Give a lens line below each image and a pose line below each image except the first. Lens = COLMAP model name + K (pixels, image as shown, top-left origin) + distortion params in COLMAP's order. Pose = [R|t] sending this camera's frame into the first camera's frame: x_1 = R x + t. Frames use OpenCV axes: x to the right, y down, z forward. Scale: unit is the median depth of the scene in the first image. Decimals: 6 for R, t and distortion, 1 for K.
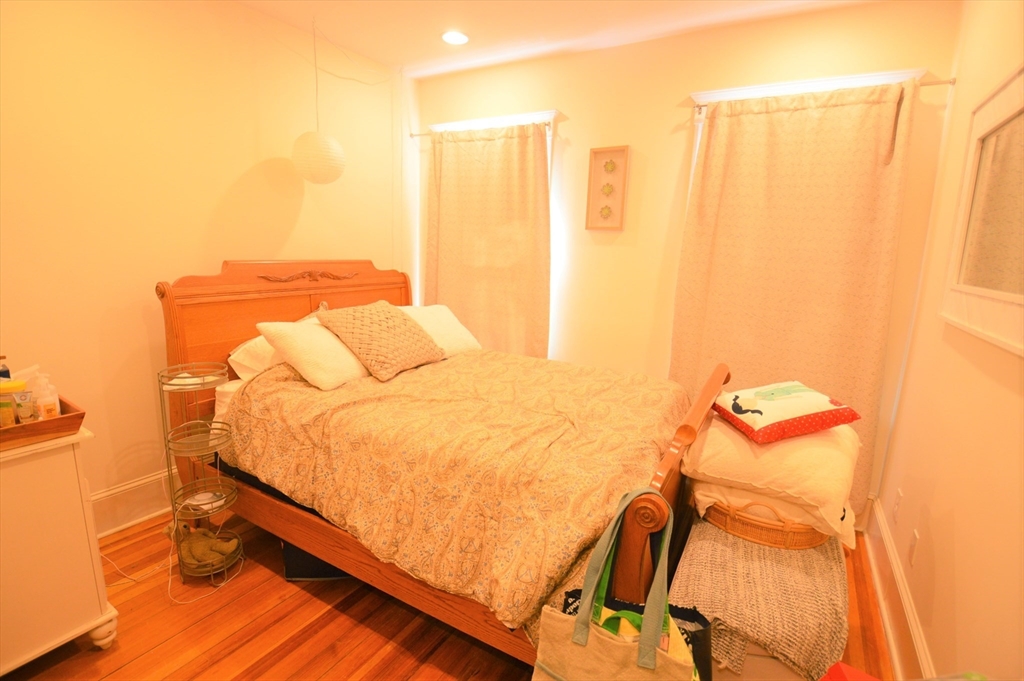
lens RADIAL K [[462.6, 0, 513.6], [0, 462.6, 341.6], [0, 0, 1]] dist [0.025759, -0.041414]
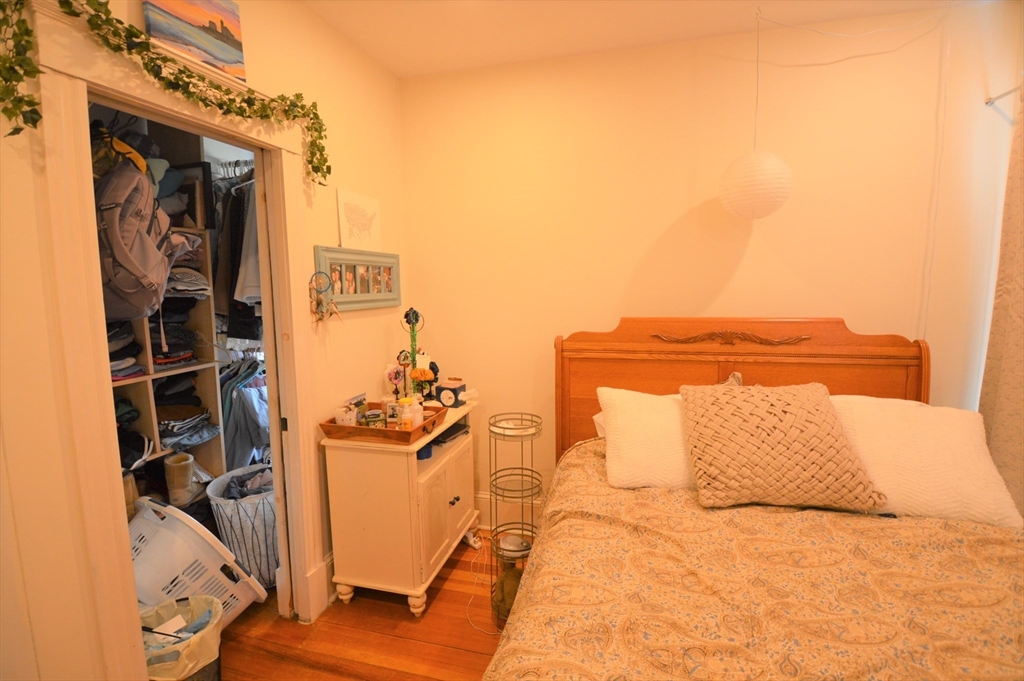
lens RADIAL K [[462.1, 0, 515.2], [0, 462.1, 347.2], [0, 0, 1]] dist [0.000137, -0.019647]
pose [[0.275673, 0.084747, -0.957509, 0.225882], [-0.168057, 0.985013, 0.038796, -0.105207], [0.946447, 0.150221, 0.285784, 0.488407]]
